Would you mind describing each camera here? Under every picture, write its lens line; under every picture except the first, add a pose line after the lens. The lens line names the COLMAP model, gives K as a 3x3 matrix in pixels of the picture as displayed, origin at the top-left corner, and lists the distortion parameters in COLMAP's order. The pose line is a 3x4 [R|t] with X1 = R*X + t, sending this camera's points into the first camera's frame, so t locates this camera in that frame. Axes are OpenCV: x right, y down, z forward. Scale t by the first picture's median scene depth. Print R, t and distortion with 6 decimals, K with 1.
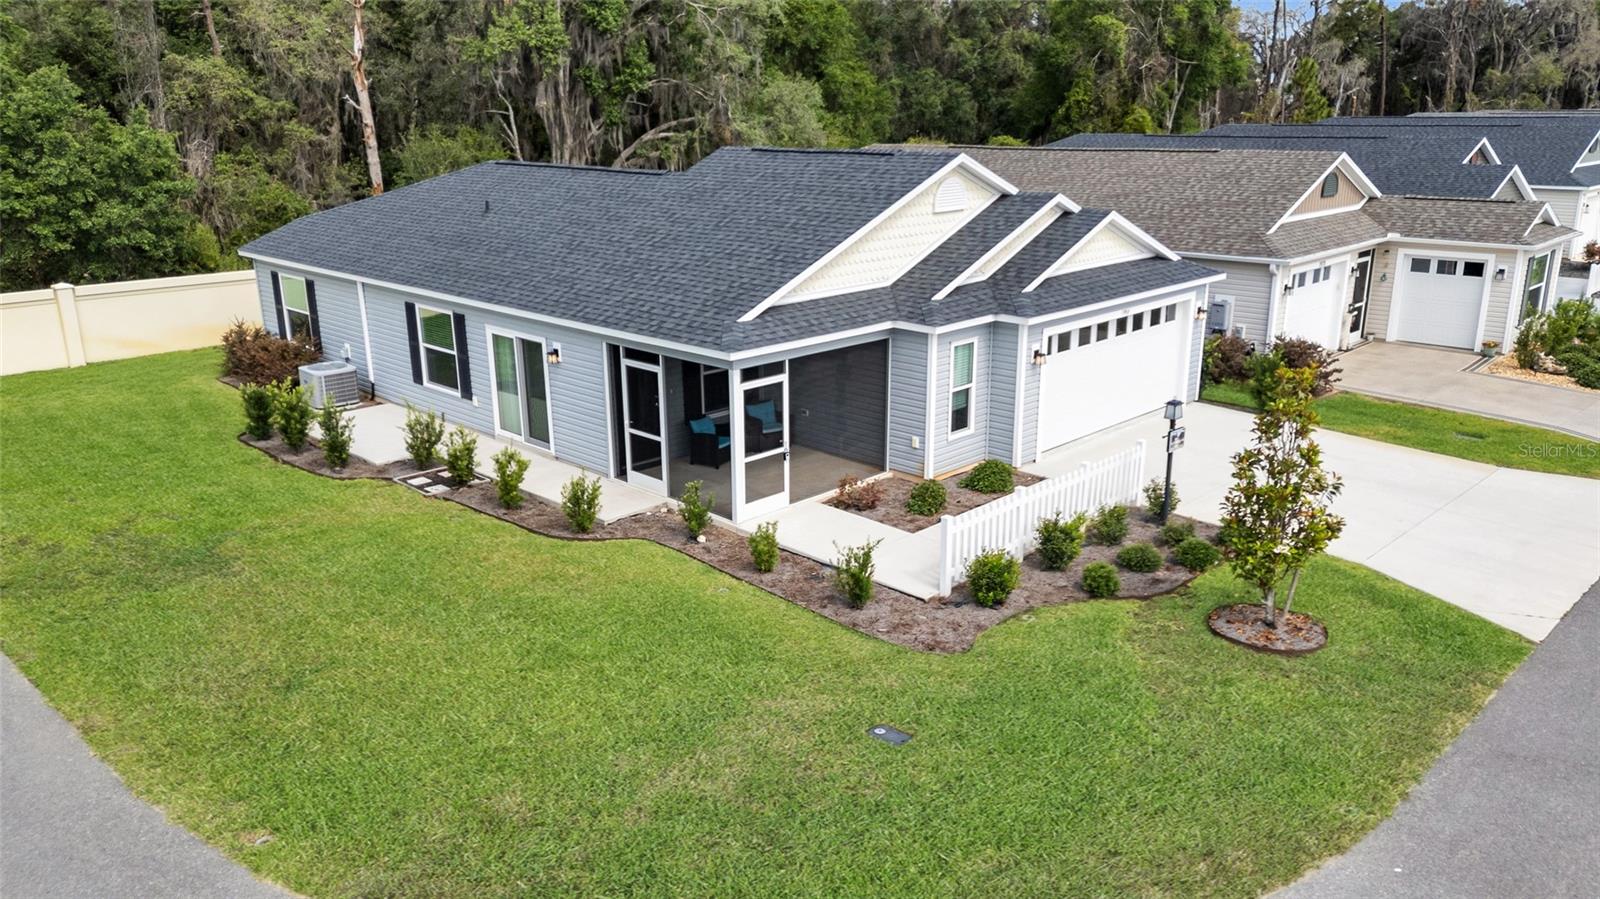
lens RADIAL K [[1166.4, 0, 800.0], [0, 1166.4, 449.5], [0, 0, 1]] dist [0.096223, 0.000354]
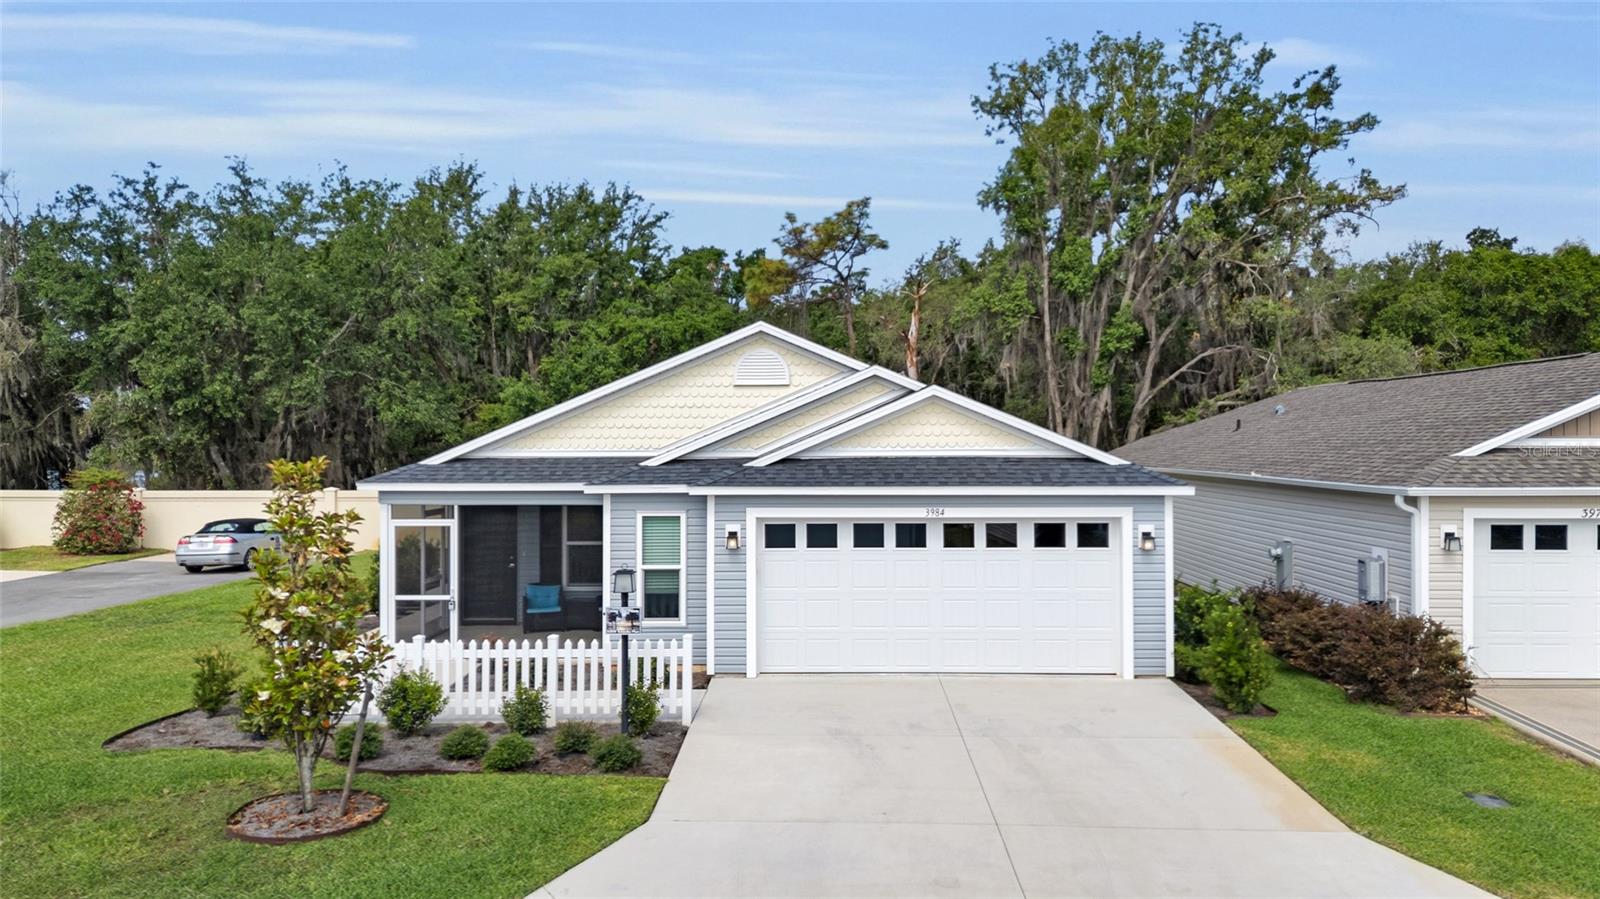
lens RADIAL K [[1166.4, 0, 800.0], [0, 1166.4, 449.5], [0, 0, 1]] dist [0.096223, 0.000354]
pose [[0.685630, 0.010751, -0.727871, 0.889945], [-0.208634, 0.960847, -0.182334, 0.000512], [0.697412, 0.276872, 0.661029, 0.496554]]
